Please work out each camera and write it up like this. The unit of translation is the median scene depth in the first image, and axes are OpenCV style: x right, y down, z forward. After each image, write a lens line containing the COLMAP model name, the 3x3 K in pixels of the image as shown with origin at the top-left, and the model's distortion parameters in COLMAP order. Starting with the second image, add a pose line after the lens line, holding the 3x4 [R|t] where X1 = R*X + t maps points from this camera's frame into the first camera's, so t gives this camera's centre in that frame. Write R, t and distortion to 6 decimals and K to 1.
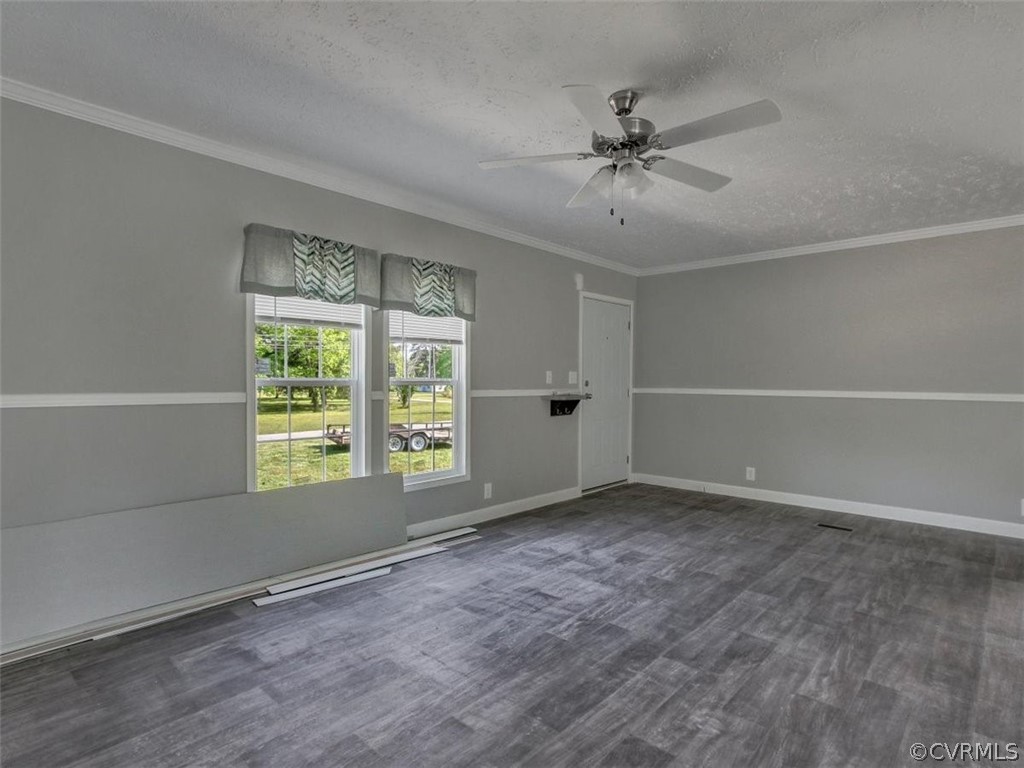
lens RADIAL K [[540.5, 0, 505.9], [0, 540.5, 384.0], [0, 0, 1]] dist [0.005293, 0.003579]
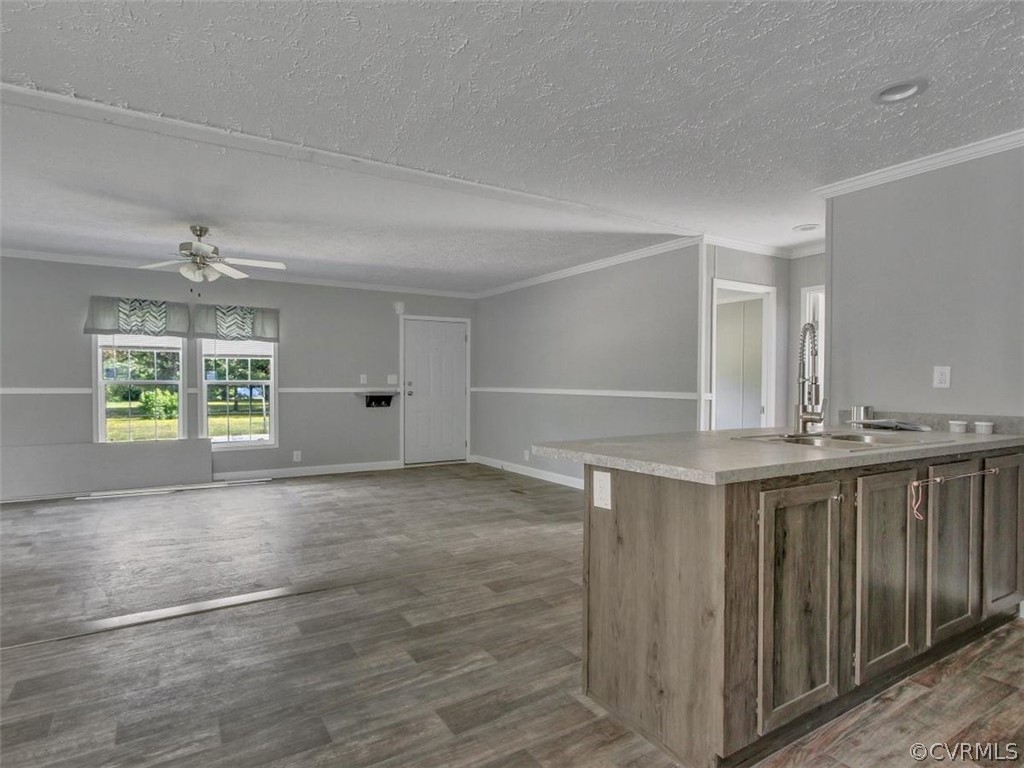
lens RADIAL K [[540.5, 0, 515.5], [0, 540.5, 389.9], [0, 0, 1]] dist [0.005293, 0.003579]
pose [[0.967465, 0.004876, -0.252956, 1.234729], [-0.002394, 0.999946, 0.010119, -0.000073], [0.252992, -0.009184, 0.967425, -0.372836]]
